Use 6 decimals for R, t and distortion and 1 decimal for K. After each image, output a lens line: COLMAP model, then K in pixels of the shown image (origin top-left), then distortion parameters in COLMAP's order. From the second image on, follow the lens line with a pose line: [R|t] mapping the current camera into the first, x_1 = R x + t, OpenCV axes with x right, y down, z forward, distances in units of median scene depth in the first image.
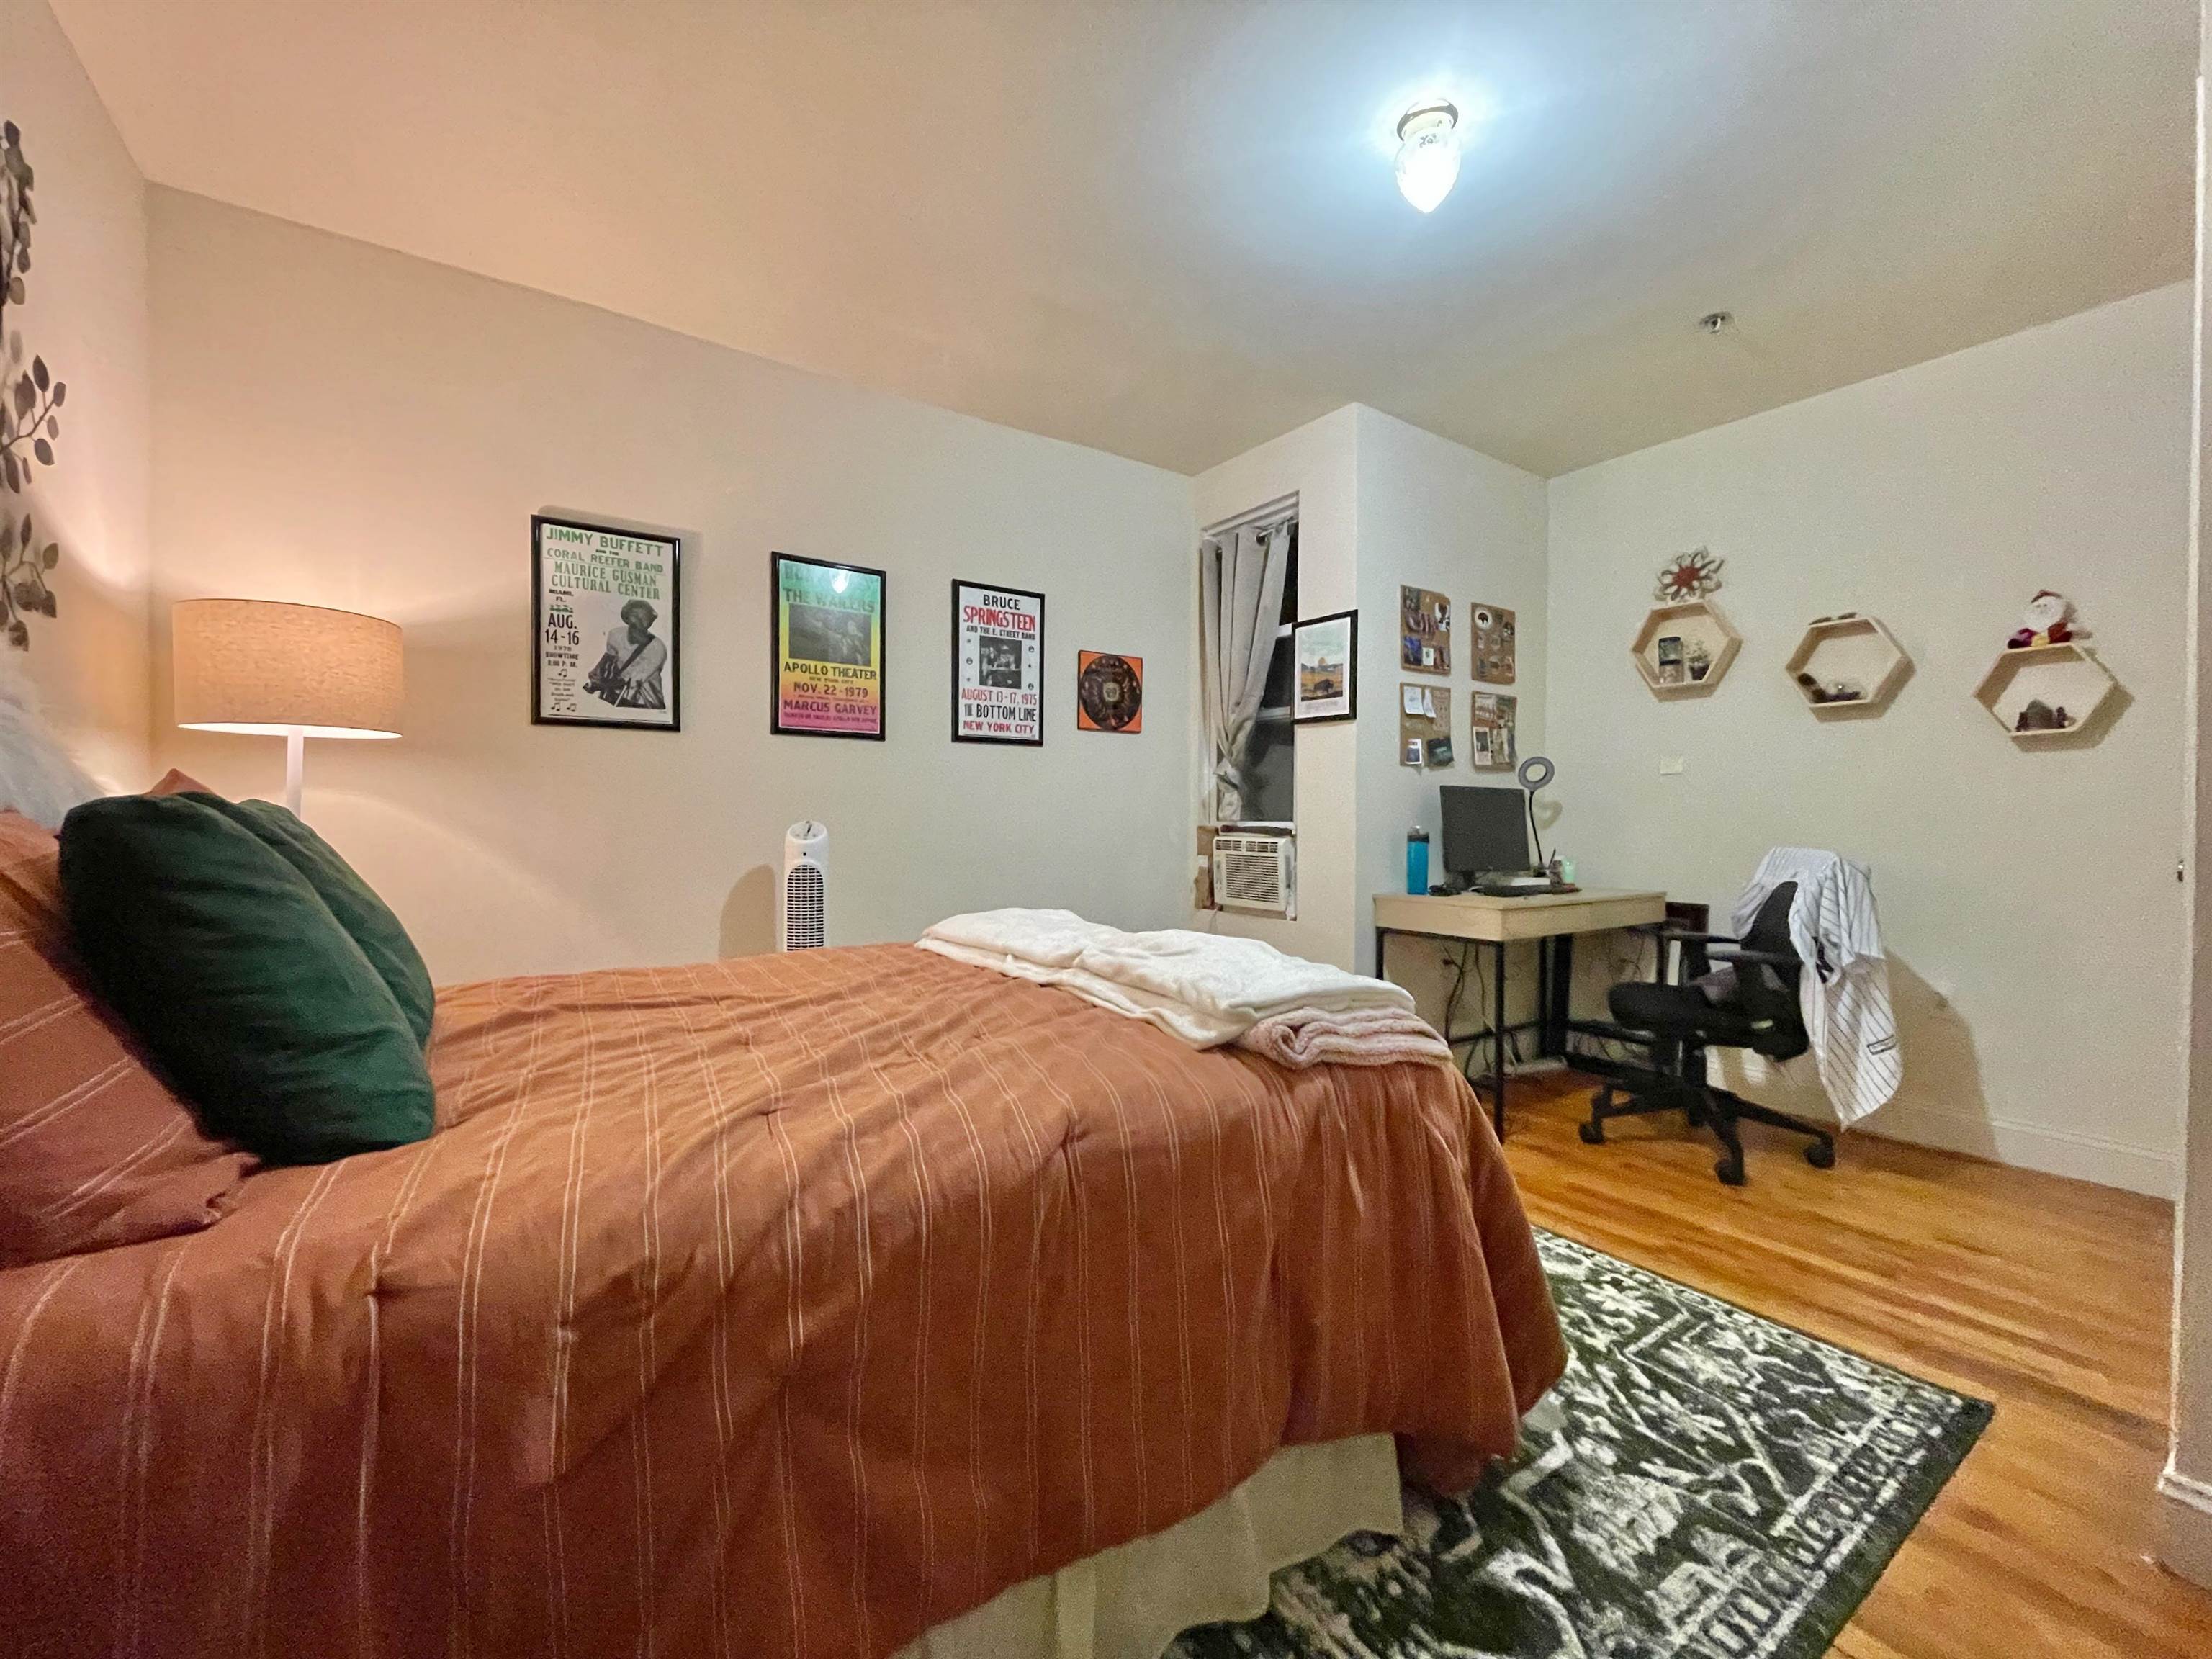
lens RADIAL K [[902.3, 0, 1114.7], [0, 902.3, 823.2], [0, 0, 1]] dist [-0.004258, 0.000001]
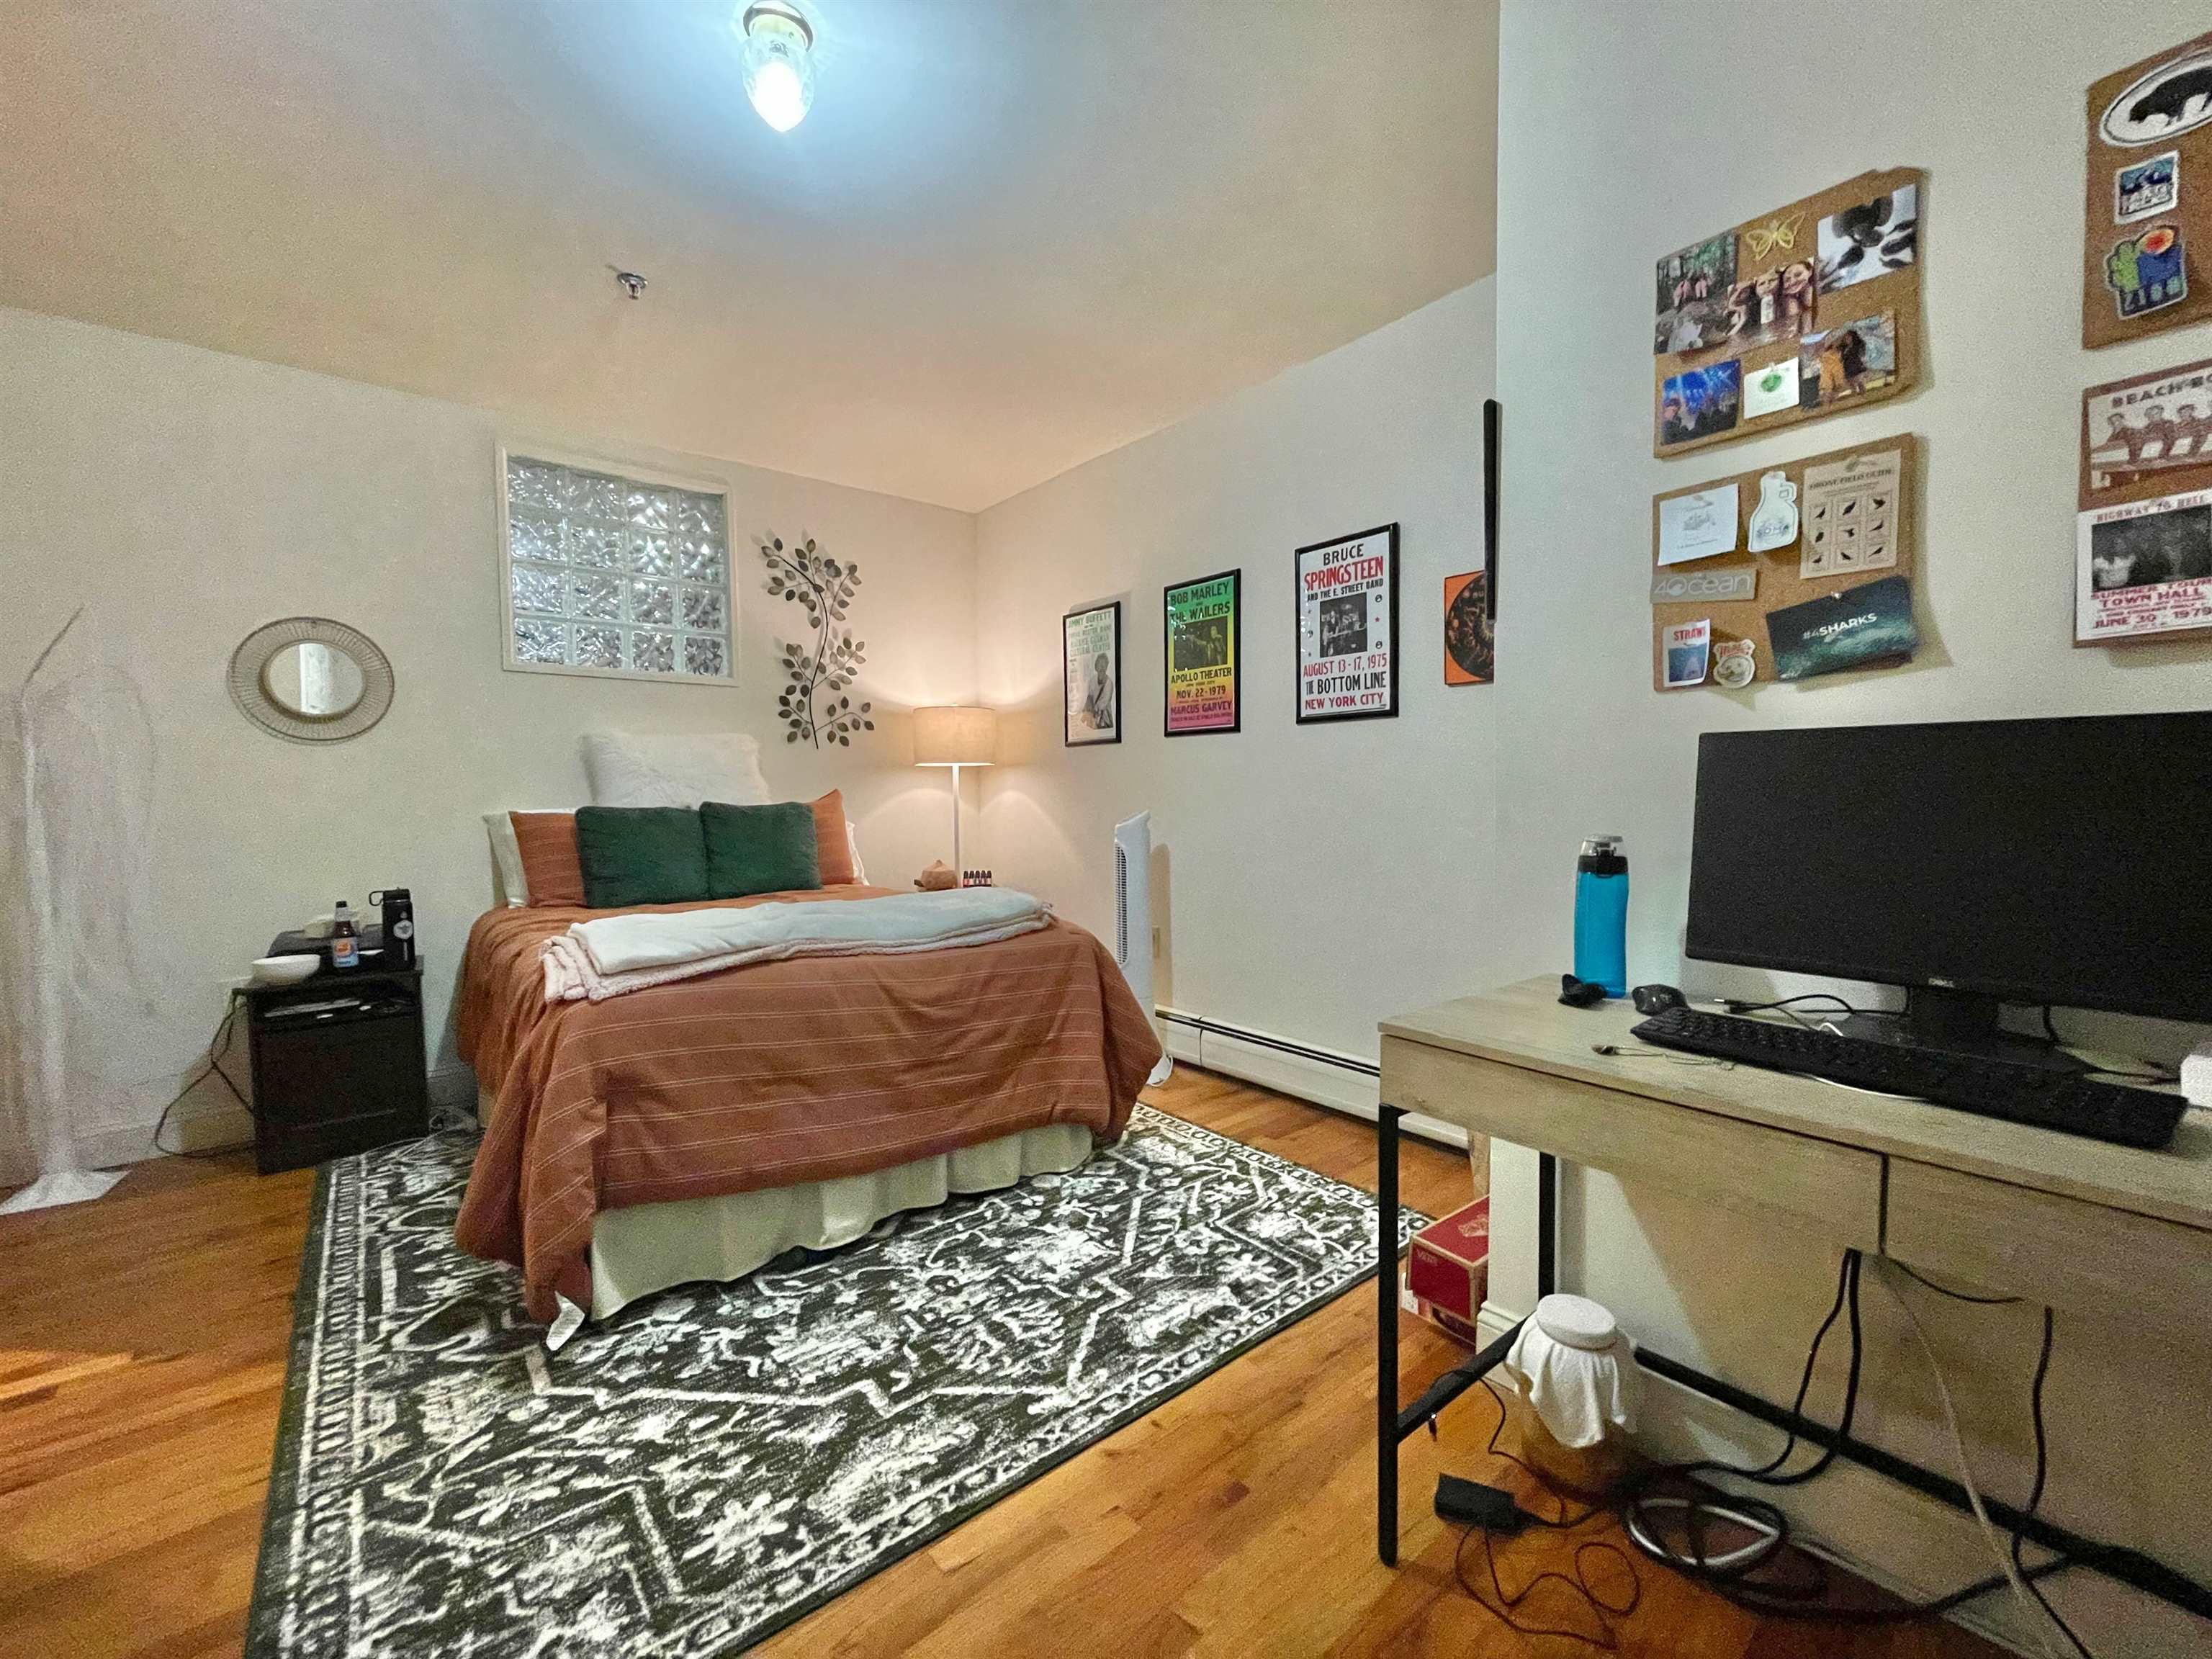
lens RADIAL K [[902.3, 0, 1107.1], [0, 902.3, 830.8], [0, 0, 1]] dist [-0.004258, 0.000001]
pose [[0.079711, 0.038308, -0.996082, 1.272078], [0.004324, 0.999239, 0.038775, -0.030030], [0.996809, -0.007398, 0.079484, 1.249408]]
